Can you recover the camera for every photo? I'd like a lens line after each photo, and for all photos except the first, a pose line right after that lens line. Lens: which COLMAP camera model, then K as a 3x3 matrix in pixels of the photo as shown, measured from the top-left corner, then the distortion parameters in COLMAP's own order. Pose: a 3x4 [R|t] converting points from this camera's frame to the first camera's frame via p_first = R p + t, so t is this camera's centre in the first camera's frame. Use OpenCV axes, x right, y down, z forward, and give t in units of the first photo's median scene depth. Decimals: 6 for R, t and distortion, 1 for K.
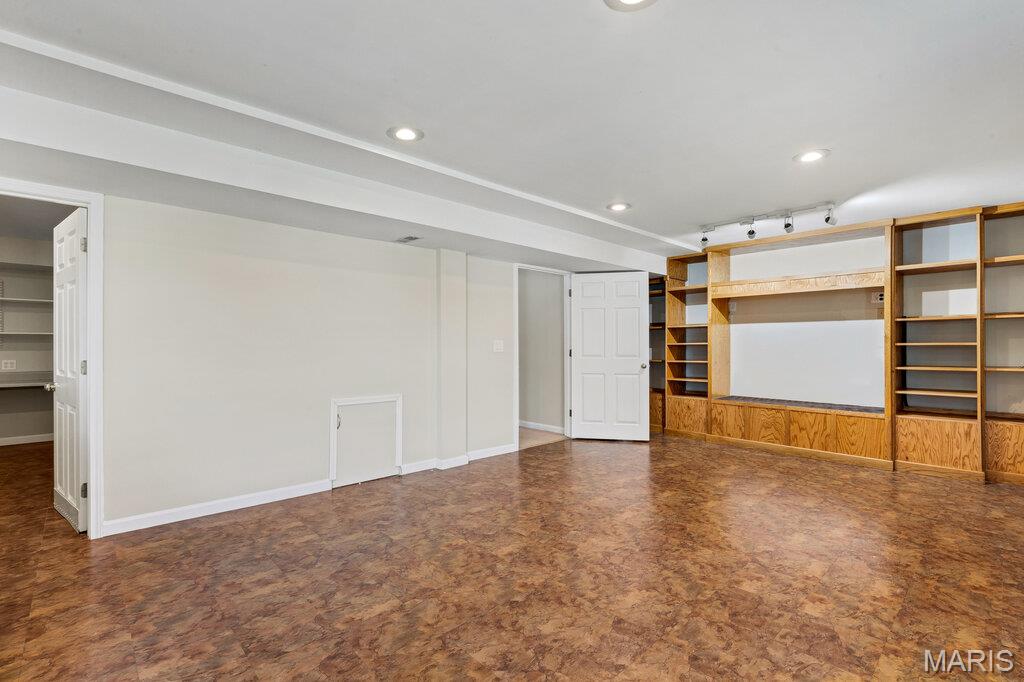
lens RADIAL K [[471.4, 0, 512.8], [0, 471.4, 338.0], [0, 0, 1]] dist [-0.002880, -0.000410]
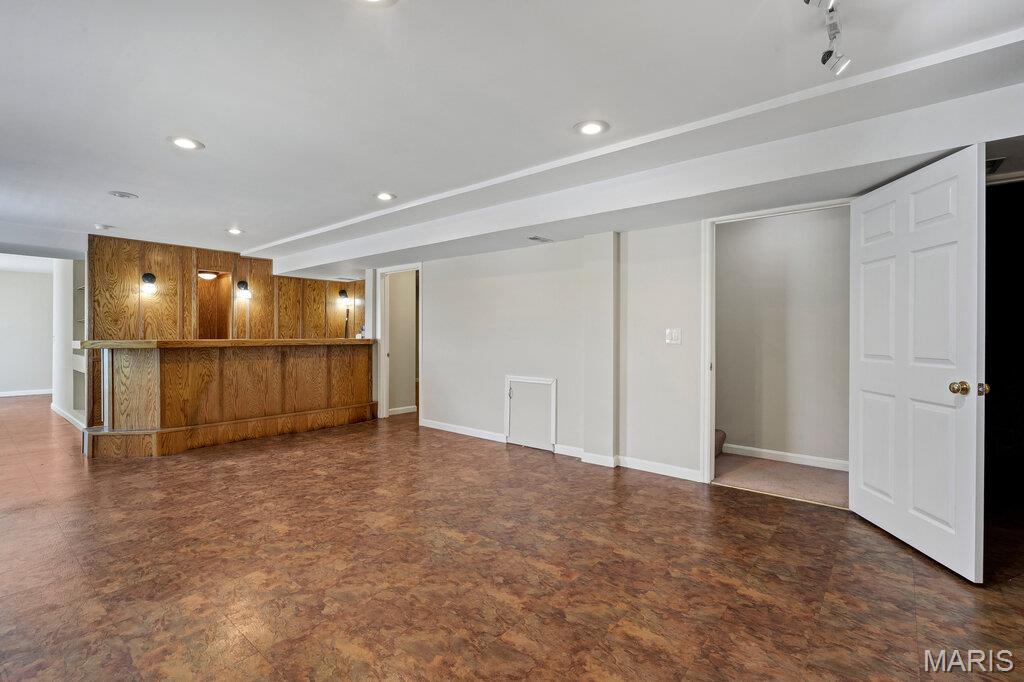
lens RADIAL K [[471.4, 0, 512.8], [0, 471.4, 338.0], [0, 0, 1]] dist [-0.002880, -0.000410]
pose [[0.106629, 0.006397, -0.994278, 1.357937], [0.015064, 0.999854, 0.008049, 0.018663], [0.994185, -0.015837, 0.106518, 1.261078]]
